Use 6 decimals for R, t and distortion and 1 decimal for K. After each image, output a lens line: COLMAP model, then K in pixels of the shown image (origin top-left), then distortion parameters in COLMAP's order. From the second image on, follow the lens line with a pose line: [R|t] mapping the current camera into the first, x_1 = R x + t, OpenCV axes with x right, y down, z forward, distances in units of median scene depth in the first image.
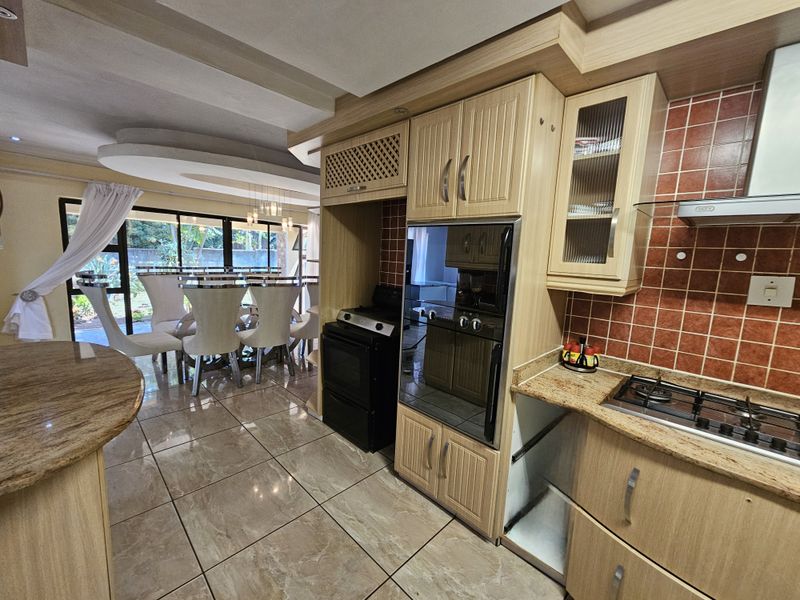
lens RADIAL K [[329.2, 0, 403.6], [0, 329.2, 301.7], [0, 0, 1]] dist [-0.000951, -0.000465]
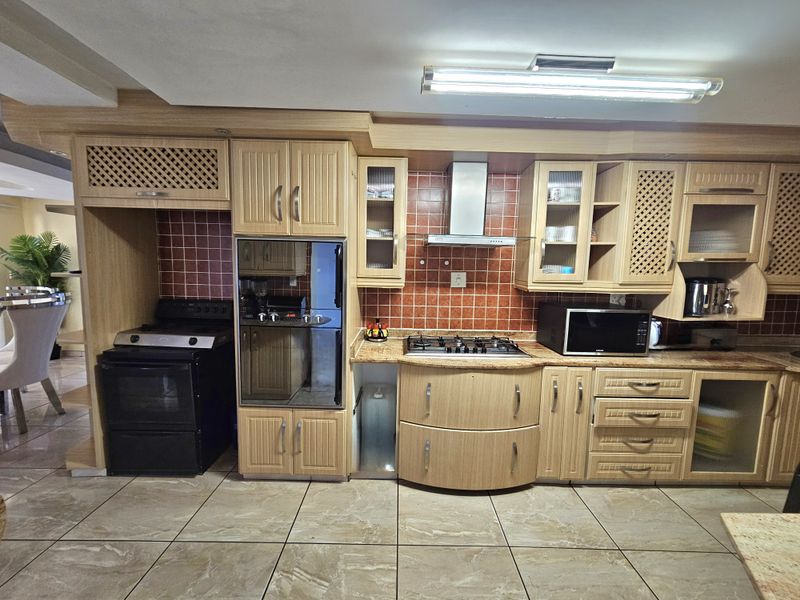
lens RADIAL K [[329.2, 0, 403.6], [0, 329.2, 301.7], [0, 0, 1]] dist [-0.000951, -0.000465]
pose [[0.711876, -0.103428, 0.694647, -0.434708], [0.108594, 0.993411, 0.036625, -0.008386], [-0.693859, 0.049363, 0.718417, -0.158728]]
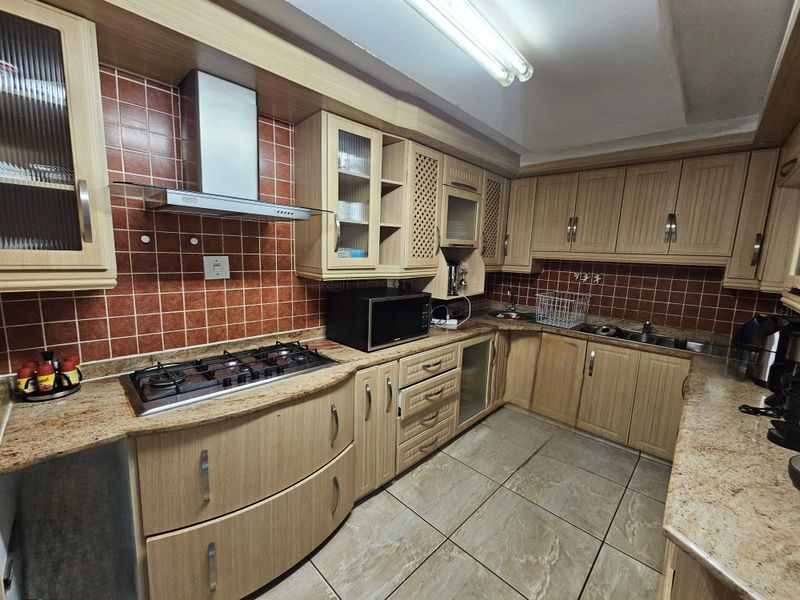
lens RADIAL K [[329.2, 0, 403.6], [0, 329.2, 301.7], [0, 0, 1]] dist [-0.000951, -0.000465]
pose [[-0.004641, -0.190409, 0.981694, -0.165212], [0.104973, 0.976188, 0.189837, -0.060087], [-0.994464, 0.103932, 0.015457, 0.222881]]
